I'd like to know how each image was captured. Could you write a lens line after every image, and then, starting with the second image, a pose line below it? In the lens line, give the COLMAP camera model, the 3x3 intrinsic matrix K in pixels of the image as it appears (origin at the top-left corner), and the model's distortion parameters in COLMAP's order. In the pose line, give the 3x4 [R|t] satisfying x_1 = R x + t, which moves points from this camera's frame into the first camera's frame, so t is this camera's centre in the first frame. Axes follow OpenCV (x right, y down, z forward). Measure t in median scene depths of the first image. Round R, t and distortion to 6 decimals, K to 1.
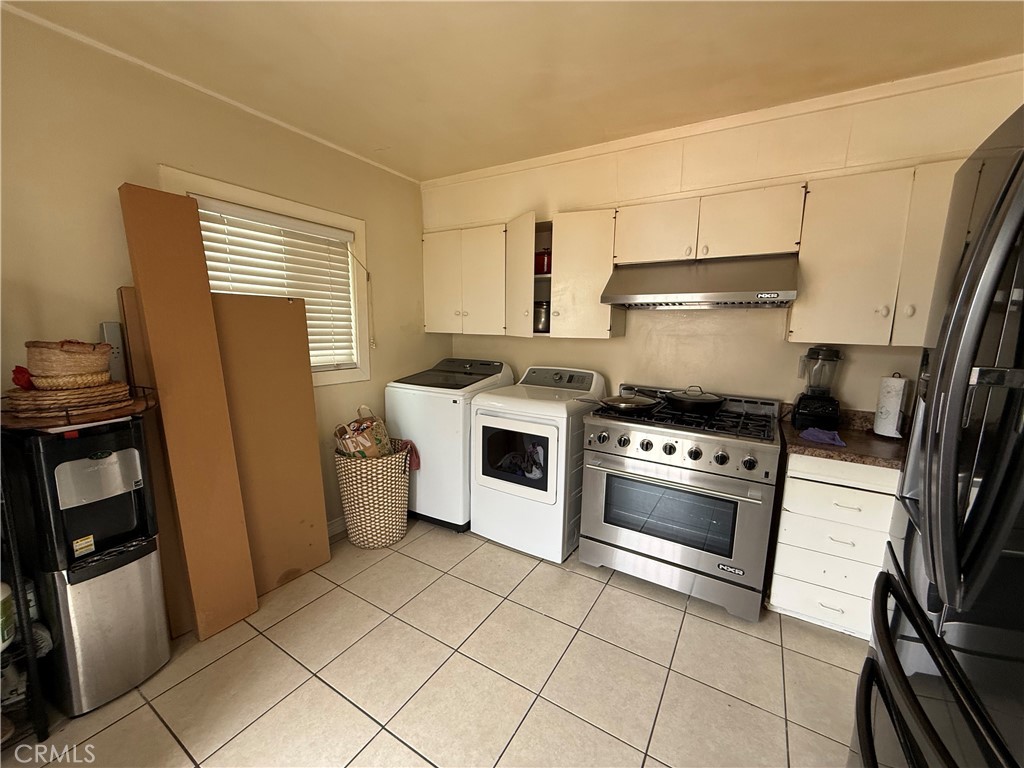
lens RADIAL K [[407.3, 0, 508.3], [0, 407.3, 384.3], [0, 0, 1]] dist [-0.003124, 0.000812]
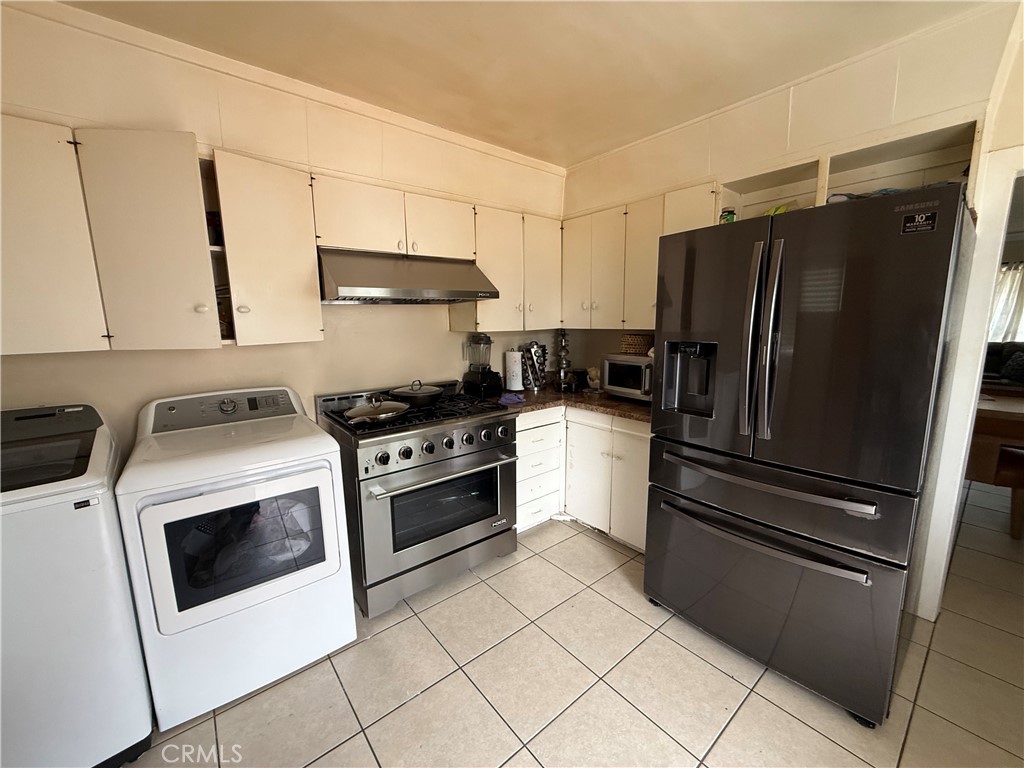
lens RADIAL K [[407.3, 0, 503.8], [0, 407.3, 386.7], [0, 0, 1]] dist [-0.003124, 0.000812]
pose [[0.327095, -0.171993, 0.929208, -0.435926], [0.165127, 0.978572, 0.123003, -0.072376], [-0.930452, 0.113203, 0.348487, 0.459846]]
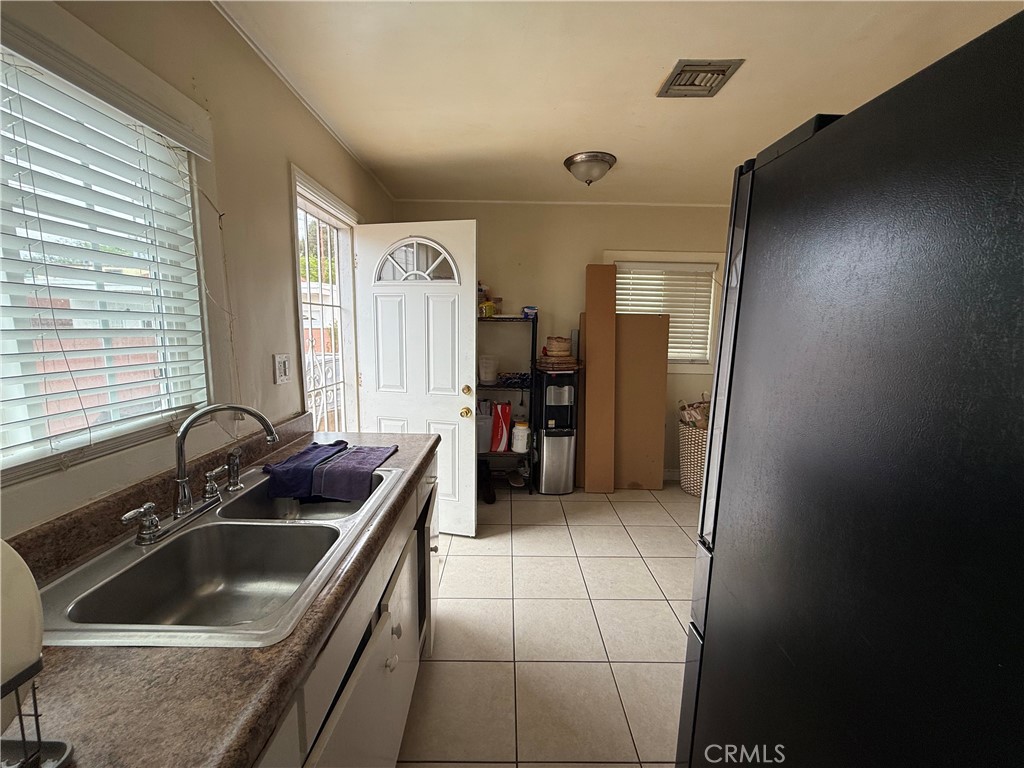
lens RADIAL K [[407.3, 0, 510.0], [0, 407.3, 383.7], [0, 0, 1]] dist [-0.003124, 0.000812]
pose [[0.535496, 0.113358, -0.836896, 0.520482], [-0.131183, 0.990088, 0.050169, 0.053846], [0.834287, 0.082921, 0.545058, -0.341103]]
